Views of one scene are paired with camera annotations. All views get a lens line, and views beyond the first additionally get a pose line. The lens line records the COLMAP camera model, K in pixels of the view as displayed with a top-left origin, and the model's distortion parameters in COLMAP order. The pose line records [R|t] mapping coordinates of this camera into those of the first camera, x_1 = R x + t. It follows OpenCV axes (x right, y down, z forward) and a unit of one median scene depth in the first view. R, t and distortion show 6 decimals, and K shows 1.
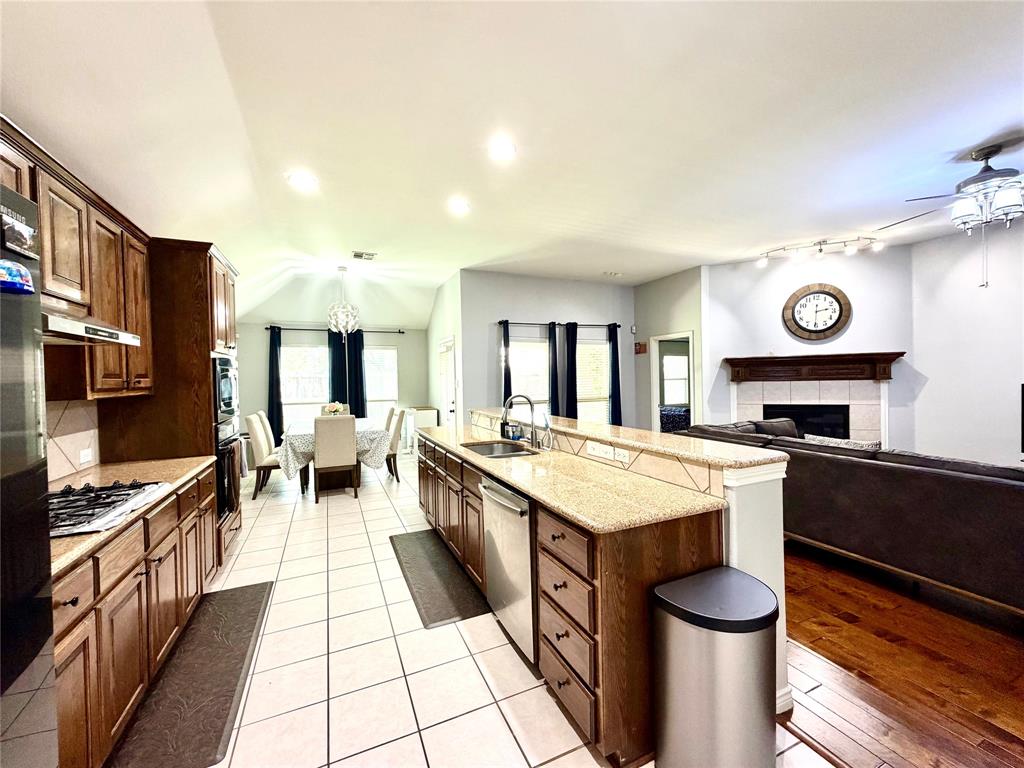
lens RADIAL K [[408.3, 0, 510.5], [0, 408.3, 383.4], [0, 0, 1]] dist [0.000275, 0.000030]
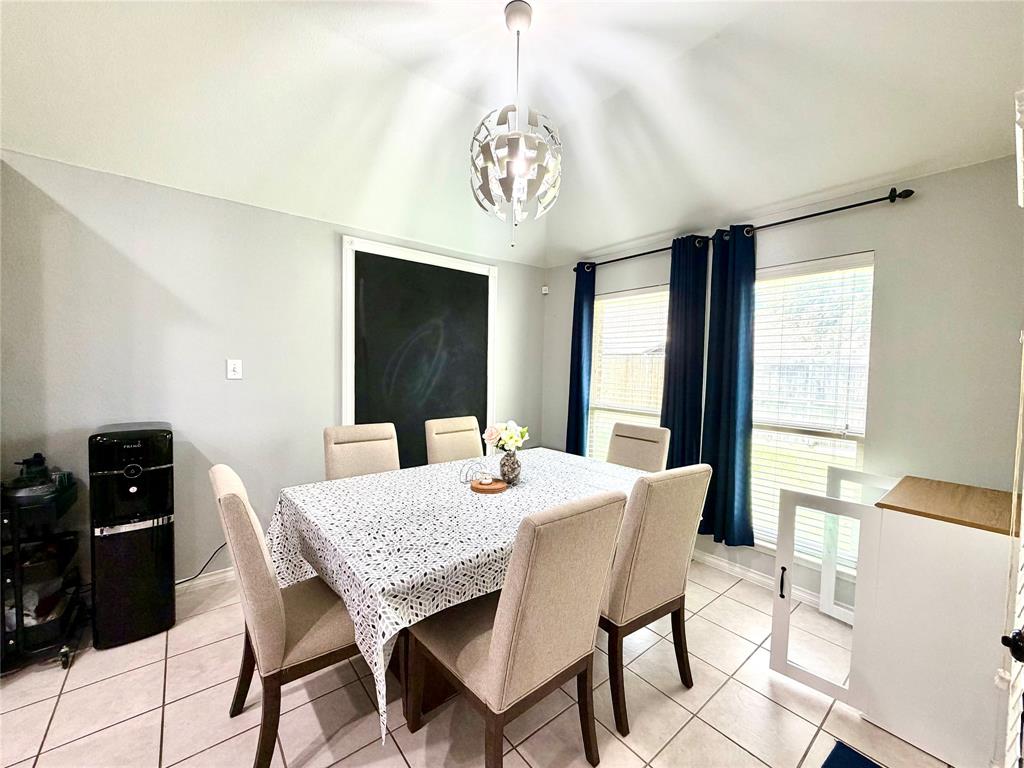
lens RADIAL K [[408.3, 0, 510.5], [0, 408.3, 383.4], [0, 0, 1]] dist [0.000275, 0.000030]
pose [[0.252380, 0.061674, -0.965661, -0.085931], [-0.035840, 0.997878, 0.054365, -0.007467], [0.966964, 0.020889, 0.254055, 0.943396]]
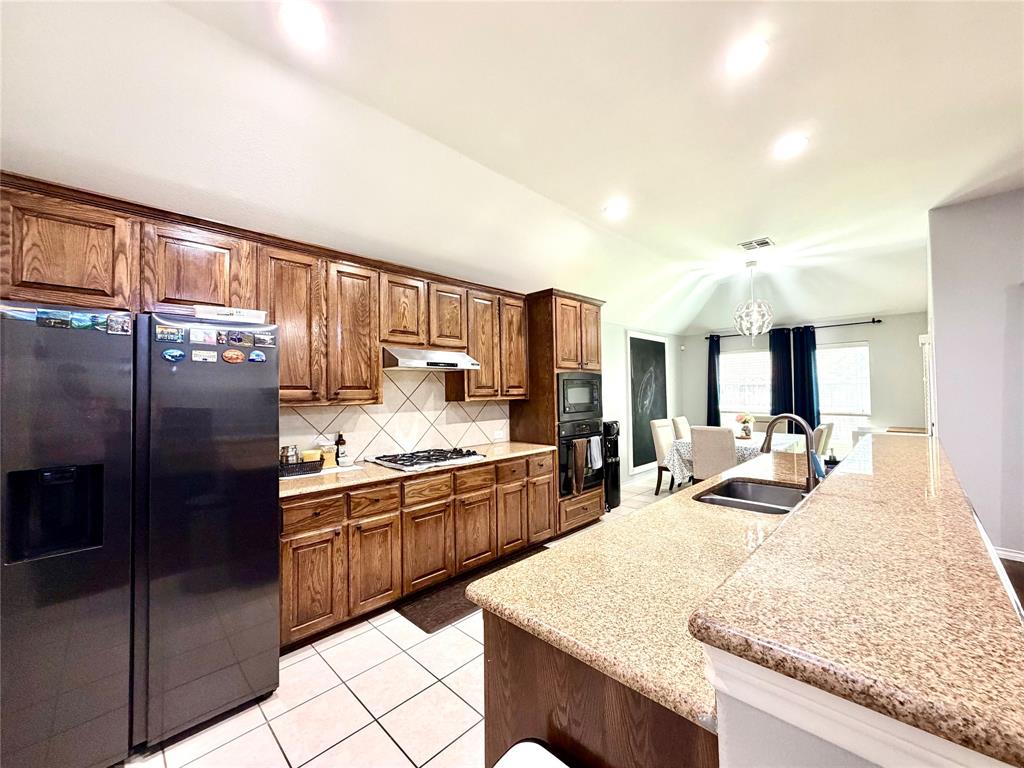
lens RADIAL K [[408.3, 0, 510.5], [0, 408.3, 383.4], [0, 0, 1]] dist [0.000275, 0.000030]
pose [[0.358035, -0.007103, -0.933681, 0.239556], [-0.005427, 0.999938, -0.009688, -0.007428], [0.933692, 0.008536, 0.357975, 0.194429]]
